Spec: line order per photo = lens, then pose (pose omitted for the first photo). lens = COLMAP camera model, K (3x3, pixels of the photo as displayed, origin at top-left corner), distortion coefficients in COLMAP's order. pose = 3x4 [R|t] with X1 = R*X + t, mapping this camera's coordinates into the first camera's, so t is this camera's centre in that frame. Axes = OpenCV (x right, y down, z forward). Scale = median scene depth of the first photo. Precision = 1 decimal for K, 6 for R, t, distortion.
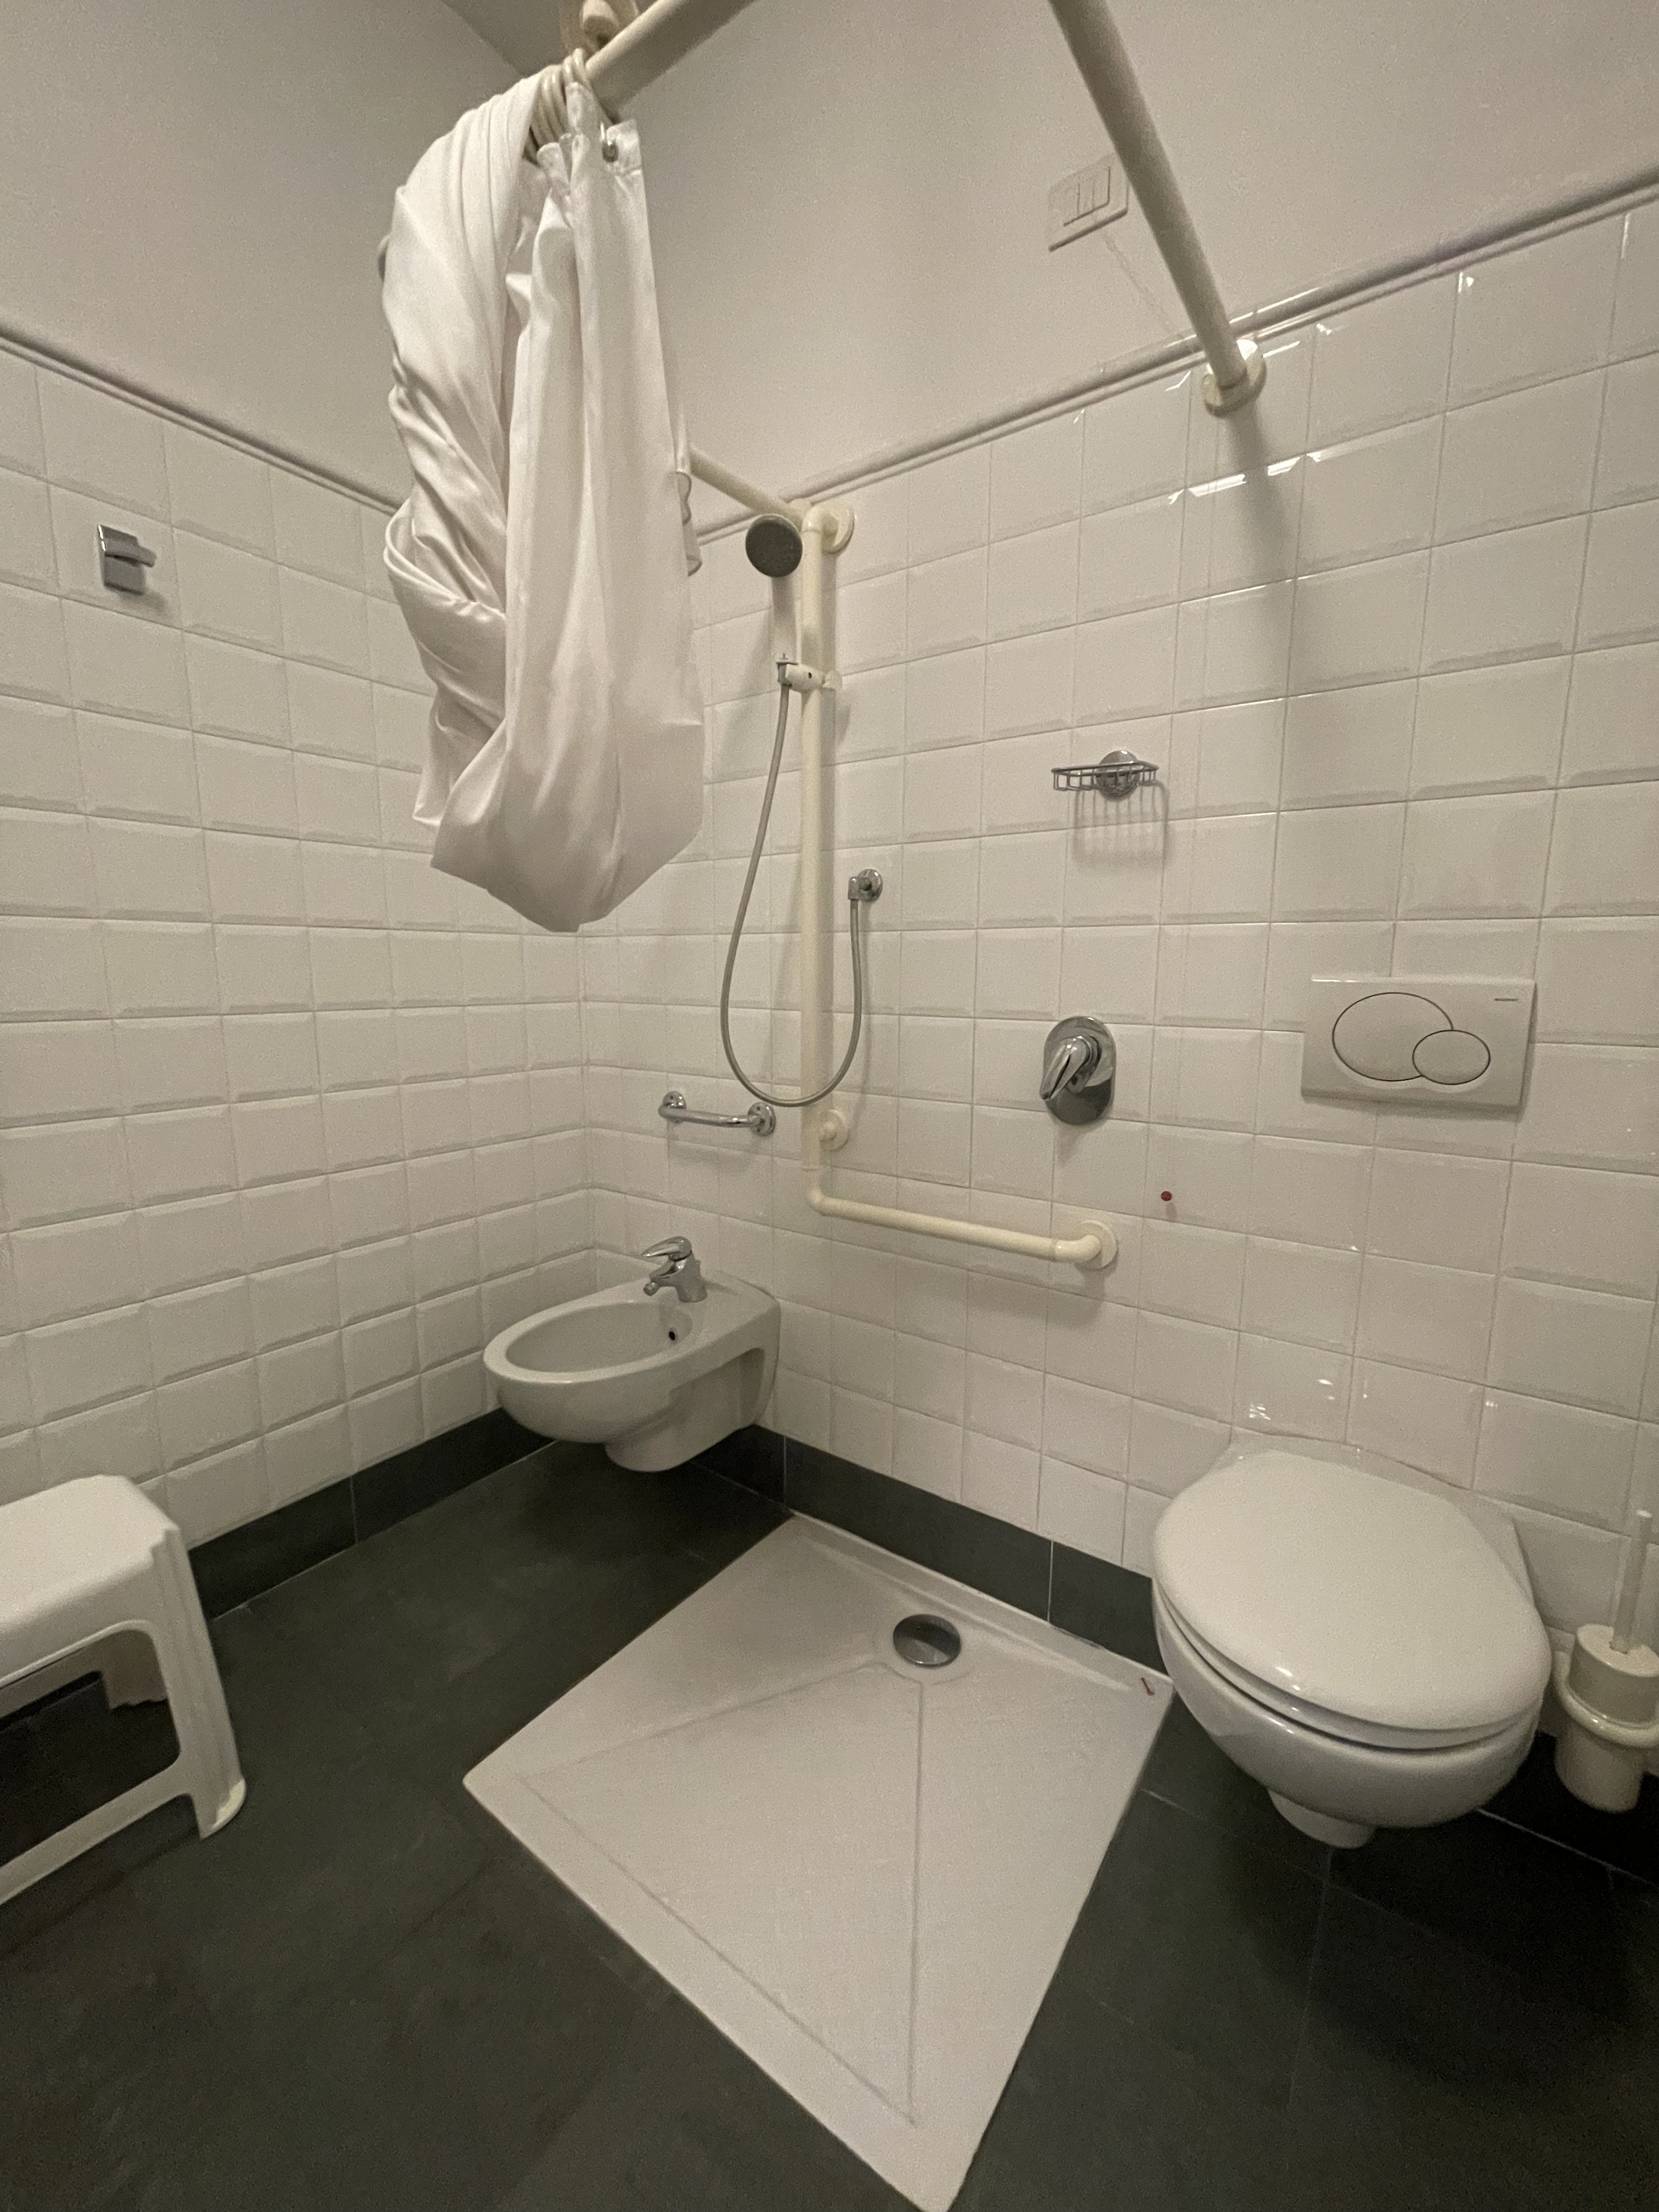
lens RADIAL K [[887.2, 0, 829.0], [0, 887.2, 1100.1], [0, 0, 1]] dist [-0.000176, -0.000904]
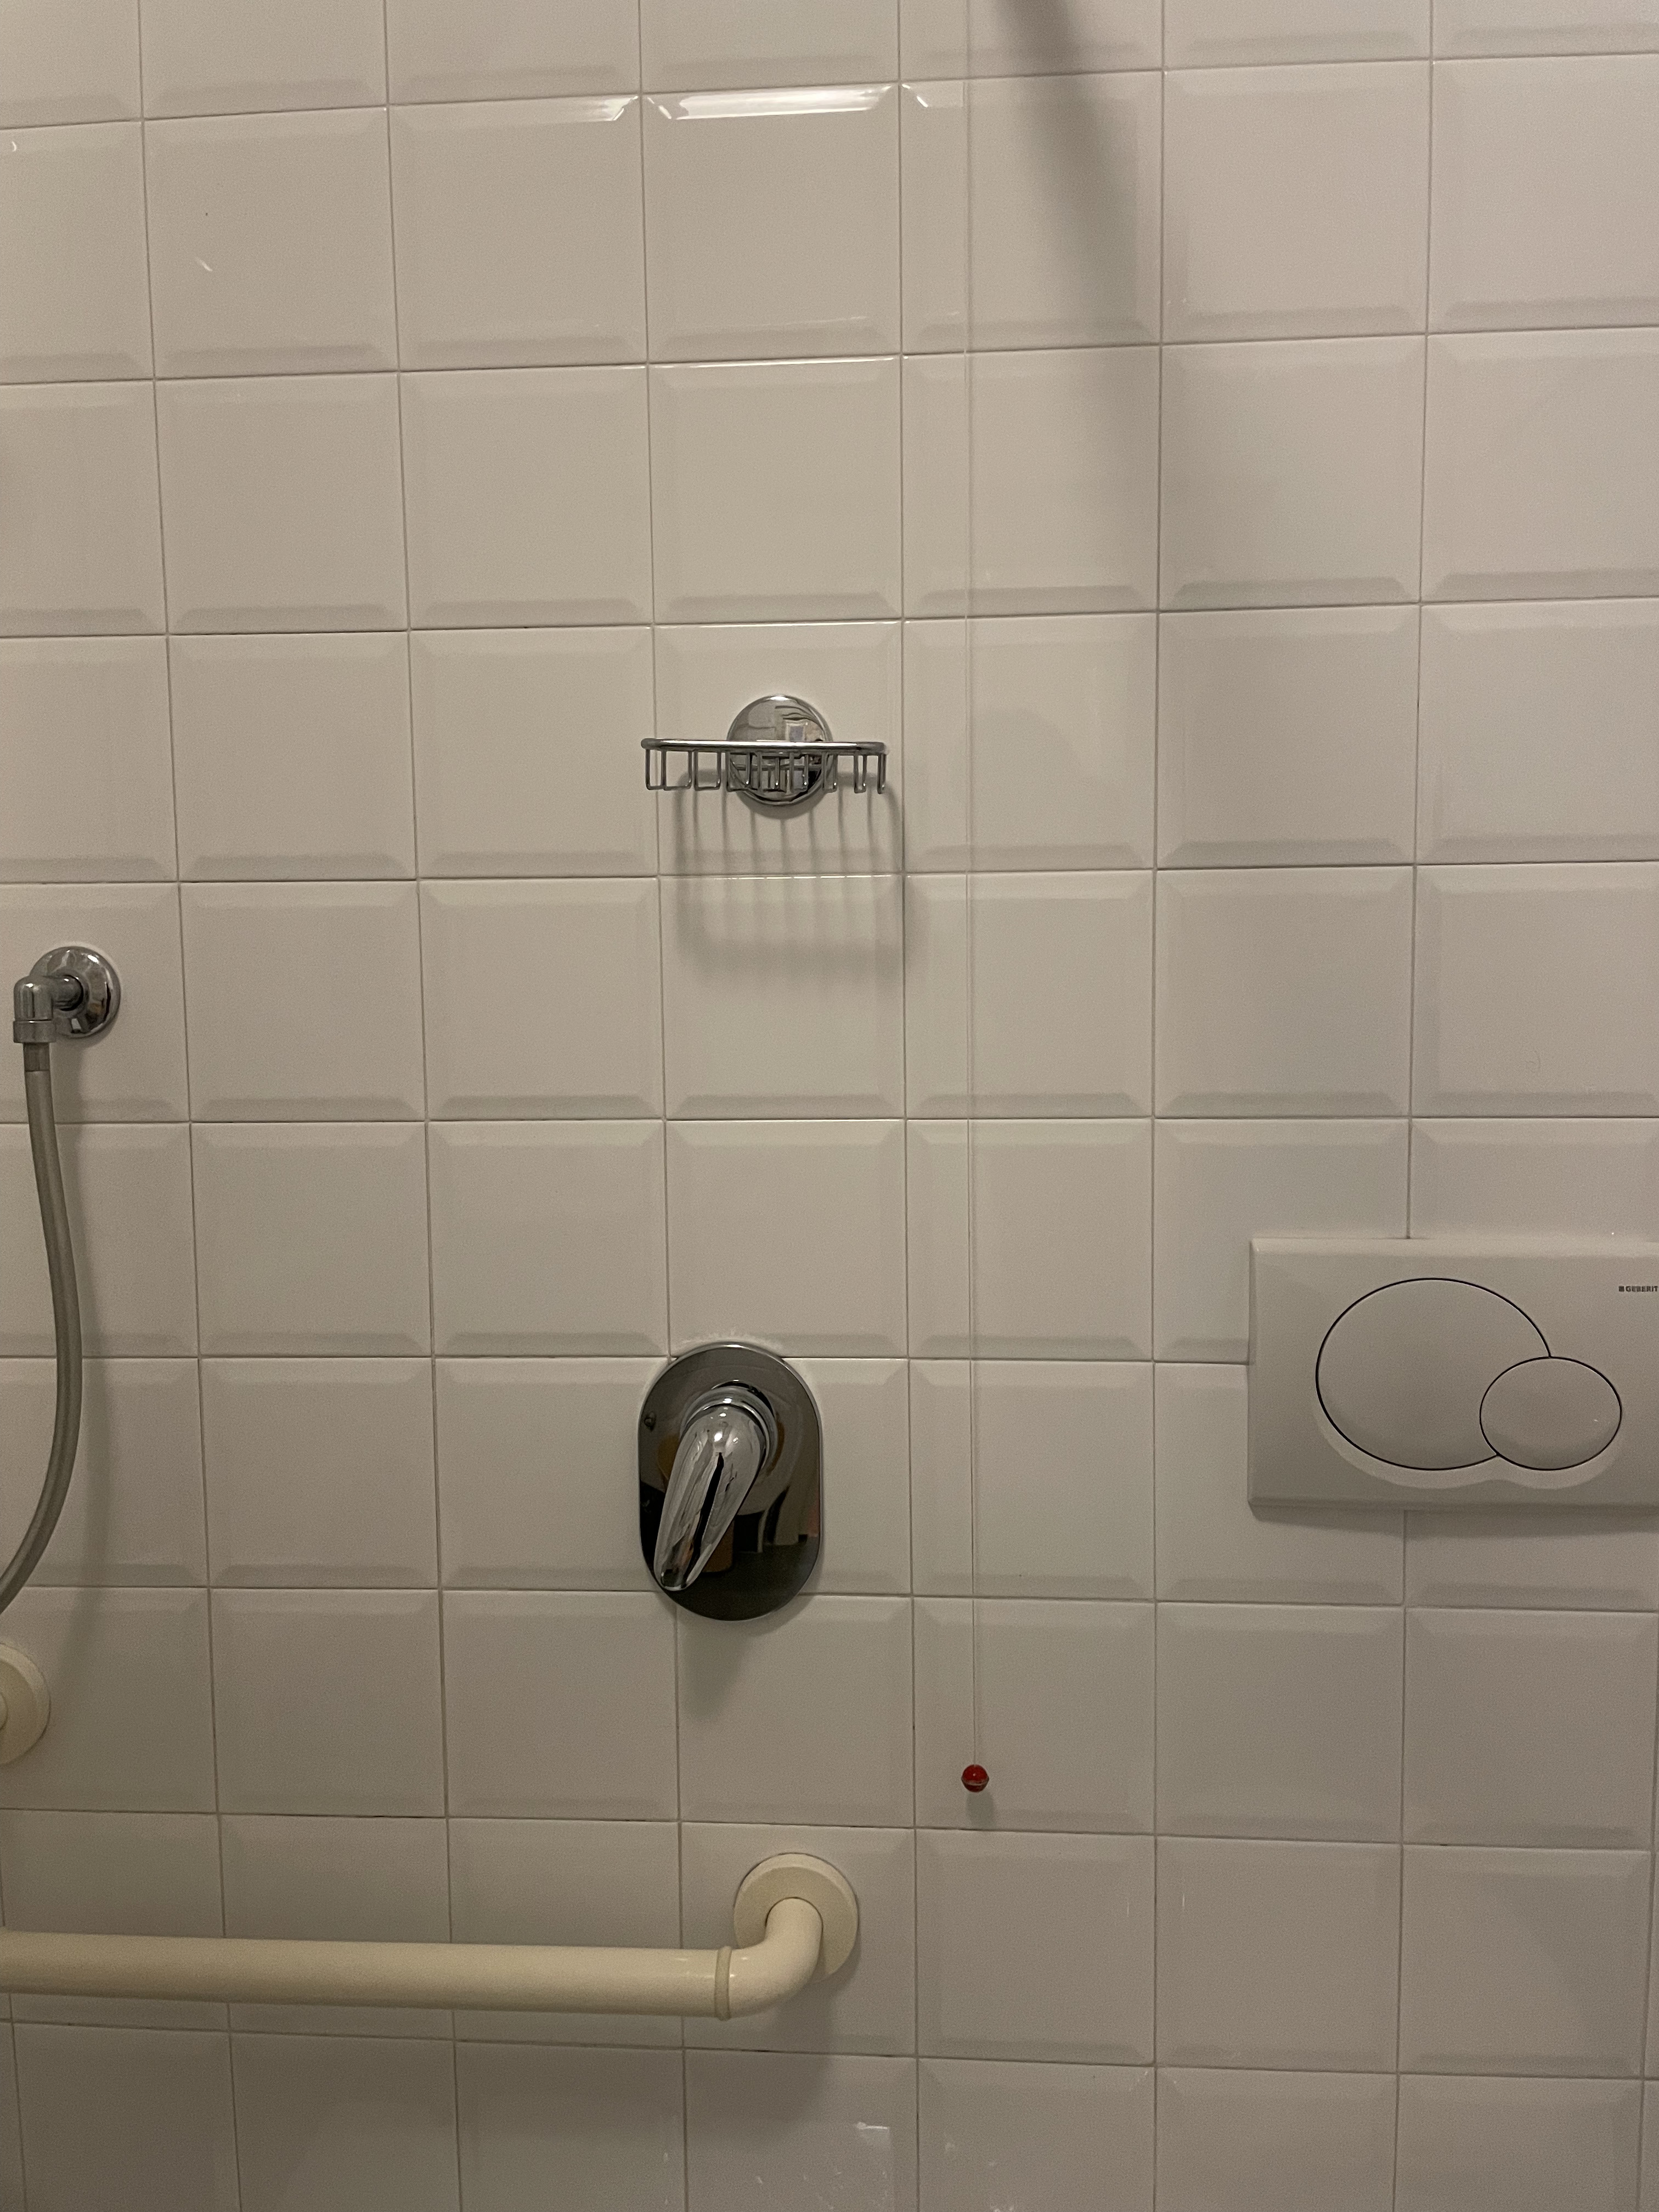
lens RADIAL K [[1757.8, 0, 844.0], [0, 1757.8, 1108.8], [0, 0, 1]] dist [0.047591, -0.004161]
pose [[0.860769, -0.060183, 0.505424, -0.060681], [0.097266, 0.994135, -0.047274, -0.161746], [-0.499615, 0.089853, 0.861575, 0.303775]]
